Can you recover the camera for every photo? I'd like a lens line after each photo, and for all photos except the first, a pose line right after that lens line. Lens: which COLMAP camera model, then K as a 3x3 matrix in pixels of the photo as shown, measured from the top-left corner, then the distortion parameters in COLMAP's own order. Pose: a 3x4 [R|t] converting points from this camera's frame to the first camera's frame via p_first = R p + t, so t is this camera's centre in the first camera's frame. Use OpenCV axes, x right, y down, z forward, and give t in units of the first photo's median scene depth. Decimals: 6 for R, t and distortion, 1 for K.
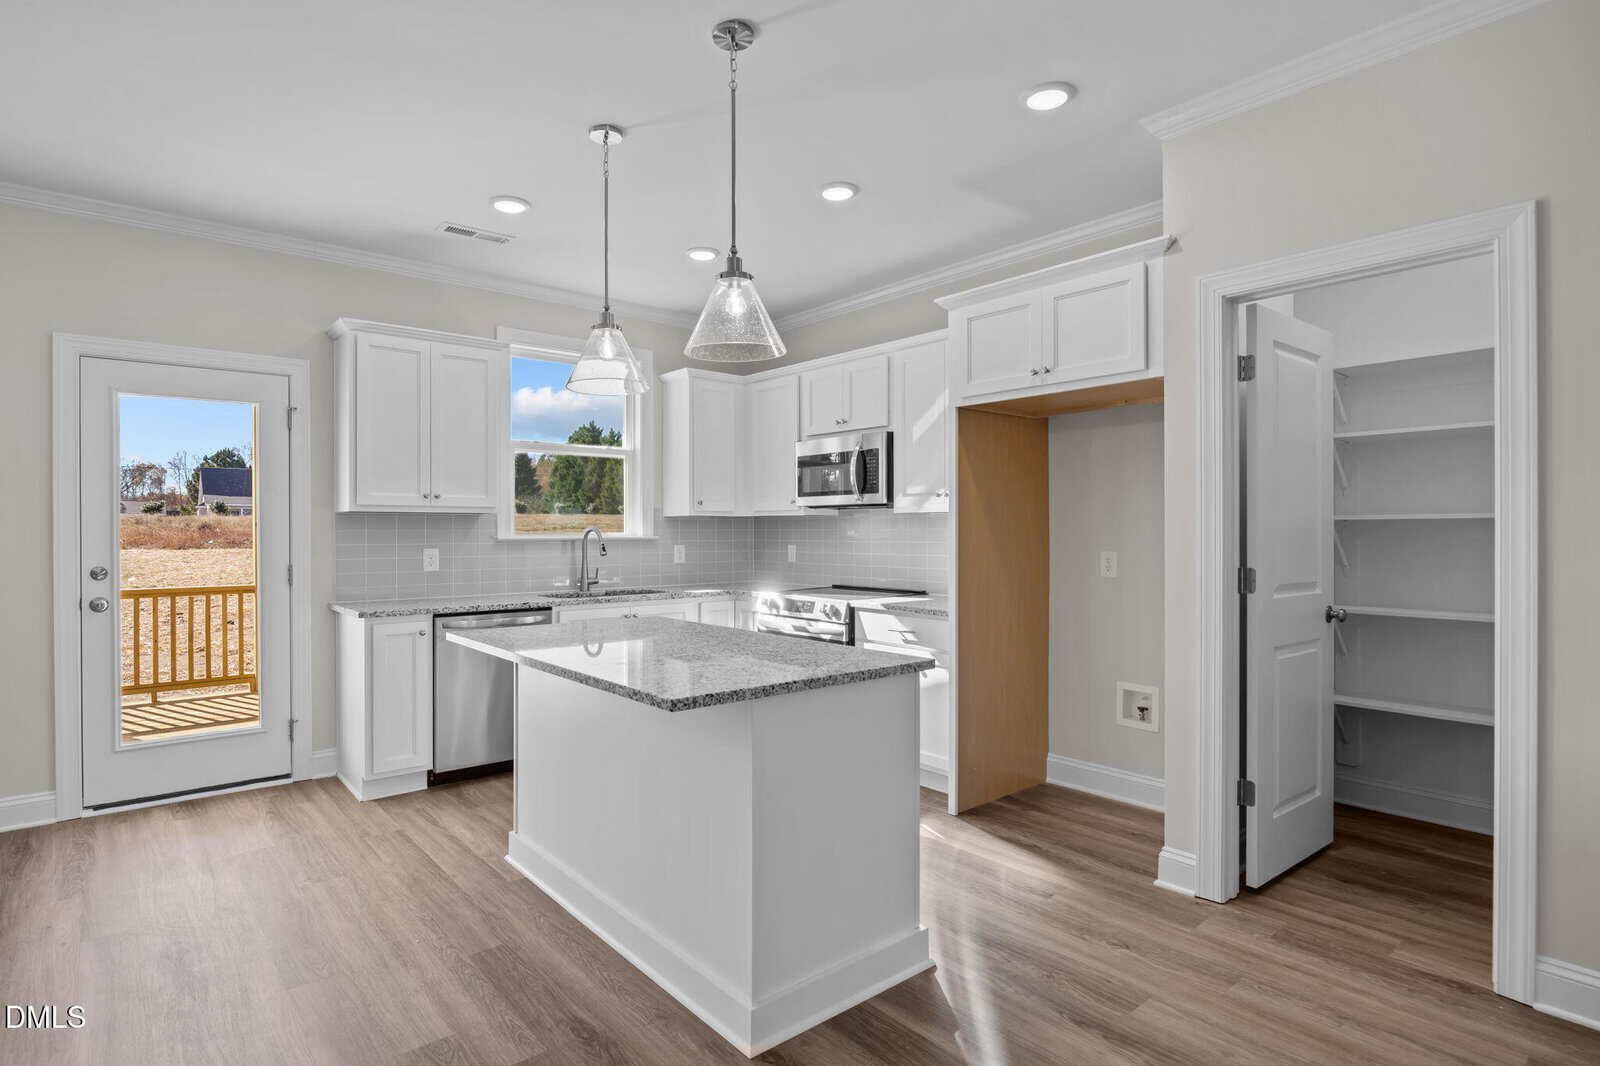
lens RADIAL K [[823.9, 0, 796.2], [0, 823.9, 533.1], [0, 0, 1]] dist [-0.009173, 0.000126]
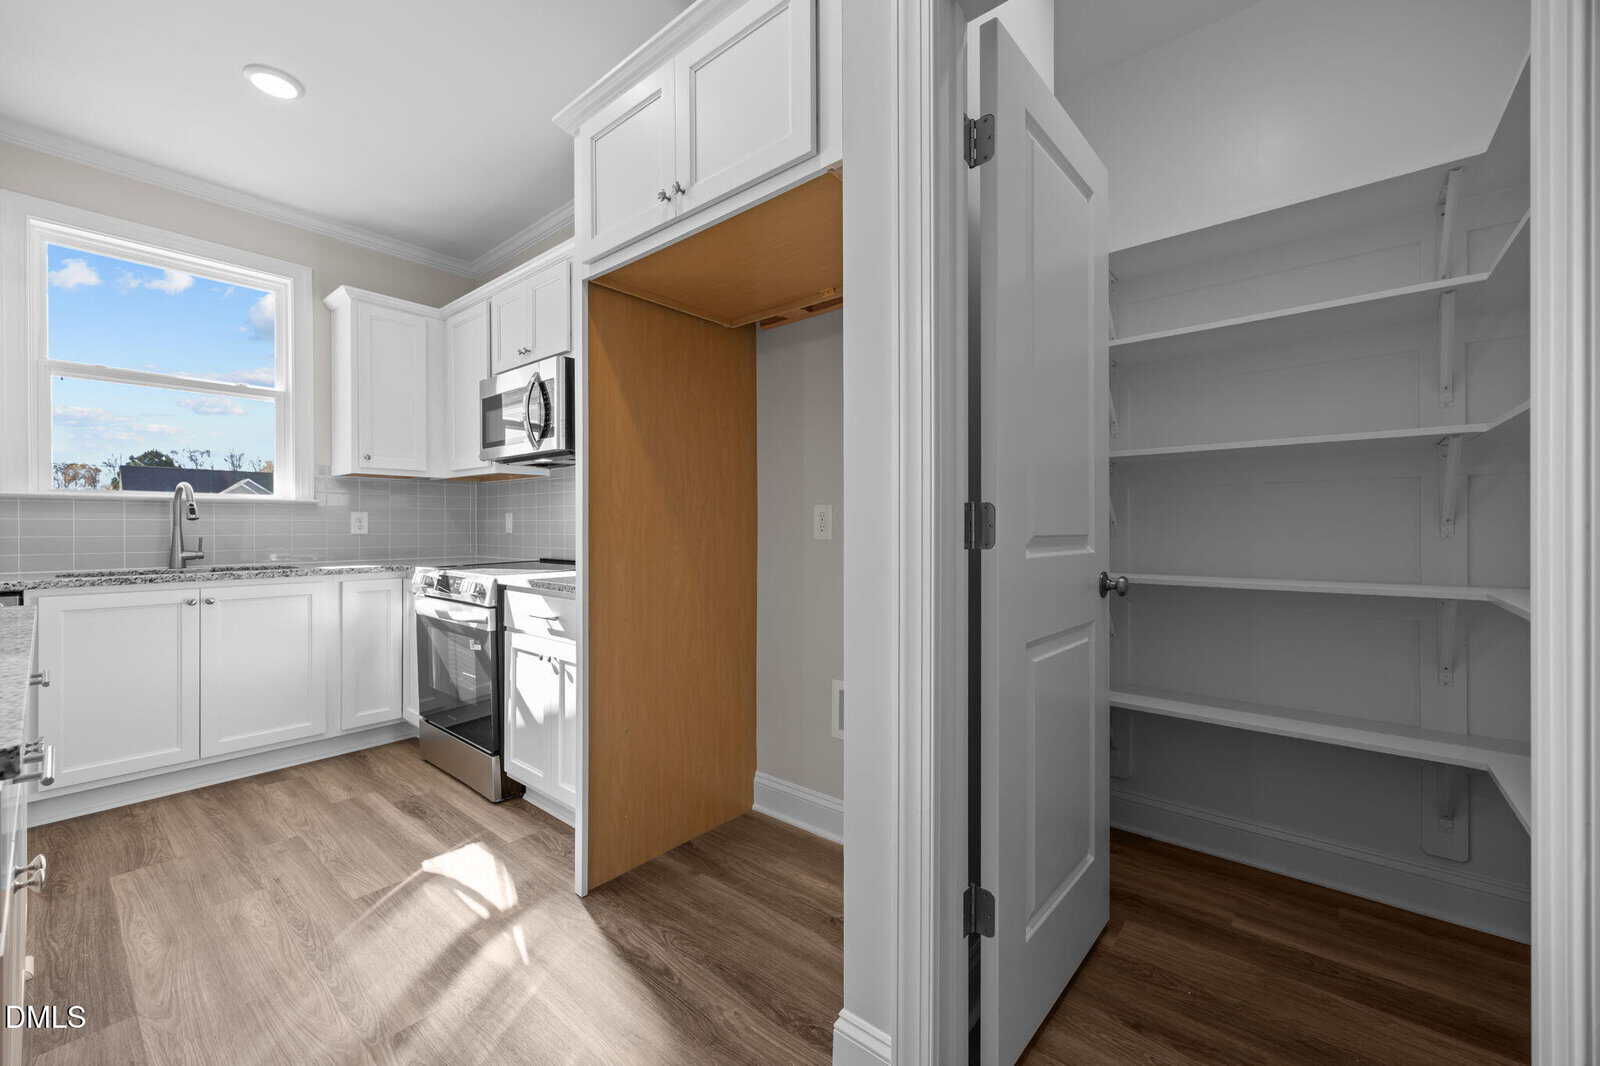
lens RADIAL K [[631.4, 0, 795.0], [0, 631.4, 527.8], [0, 0, 1]] dist [0.003901, -0.000363]
pose [[0.985905, 0.000252, 0.167309, 0.259042], [-0.000284, 1.000000, 0.000167, 0.043128], [-0.167309, -0.000212, 0.985905, 0.439495]]
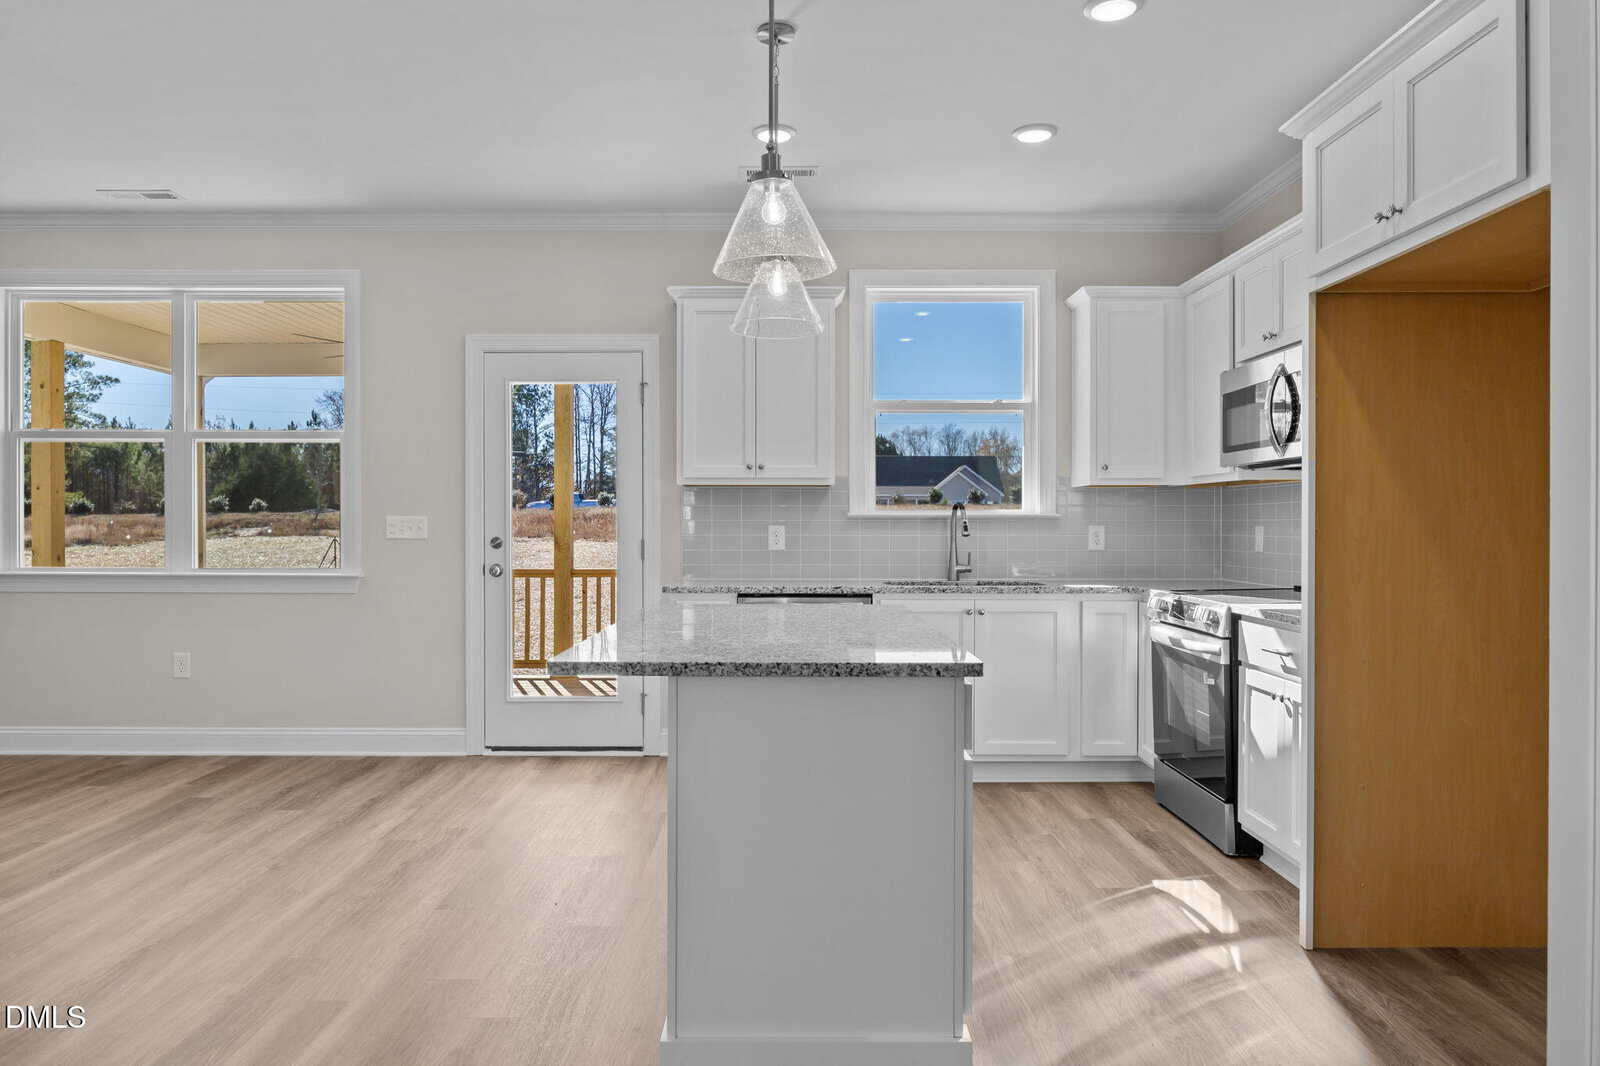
lens RADIAL K [[1075.6, 0, 788.4], [0, 1075.6, 529.7], [0, 0, 1]] dist [-0.002374, 0.012505]
pose [[0.761940, 0.004973, -0.647629, 0.393860], [-0.003784, 0.999988, 0.003228, 0.023042], [0.647637, -0.000009, 0.761949, 0.116824]]
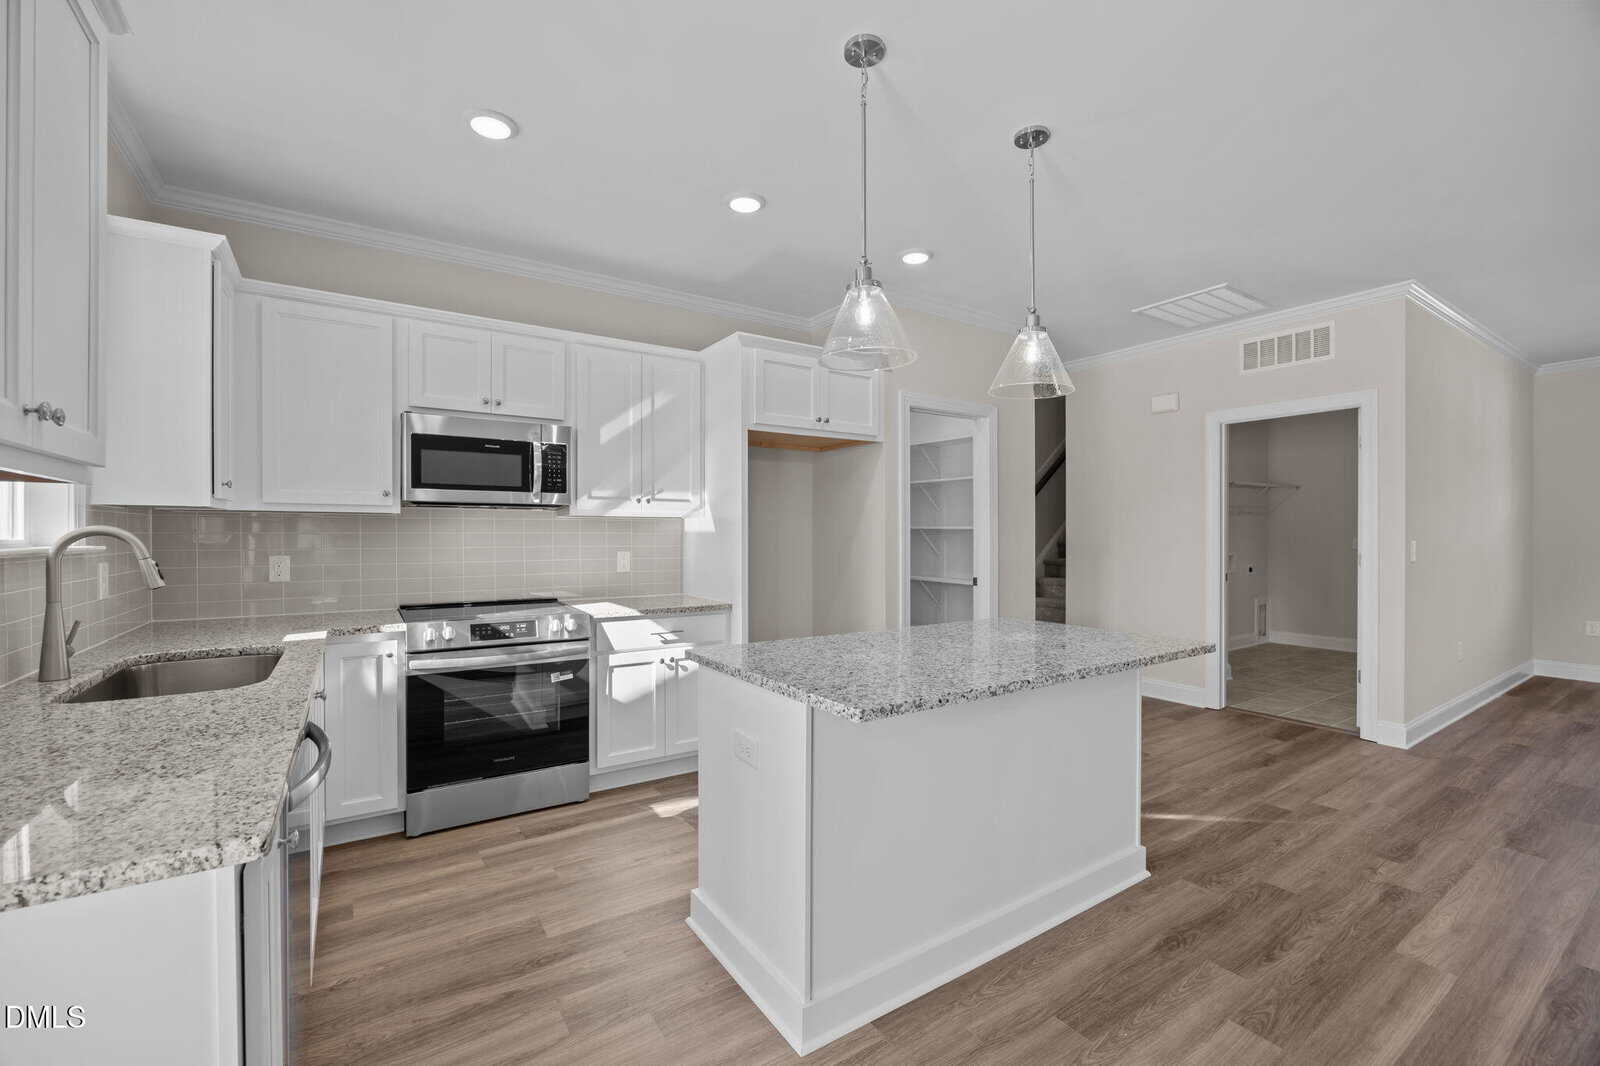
lens RADIAL K [[662.8, 0, 787.4], [0, 662.8, 538.2], [0, 0, 1]] dist [-0.018460, 0.001804]
pose [[0.126576, -0.004058, 0.991949, -0.691970], [0.002802, 0.999989, 0.003733, -0.000931], [-0.991953, 0.002307, 0.126586, 0.770293]]
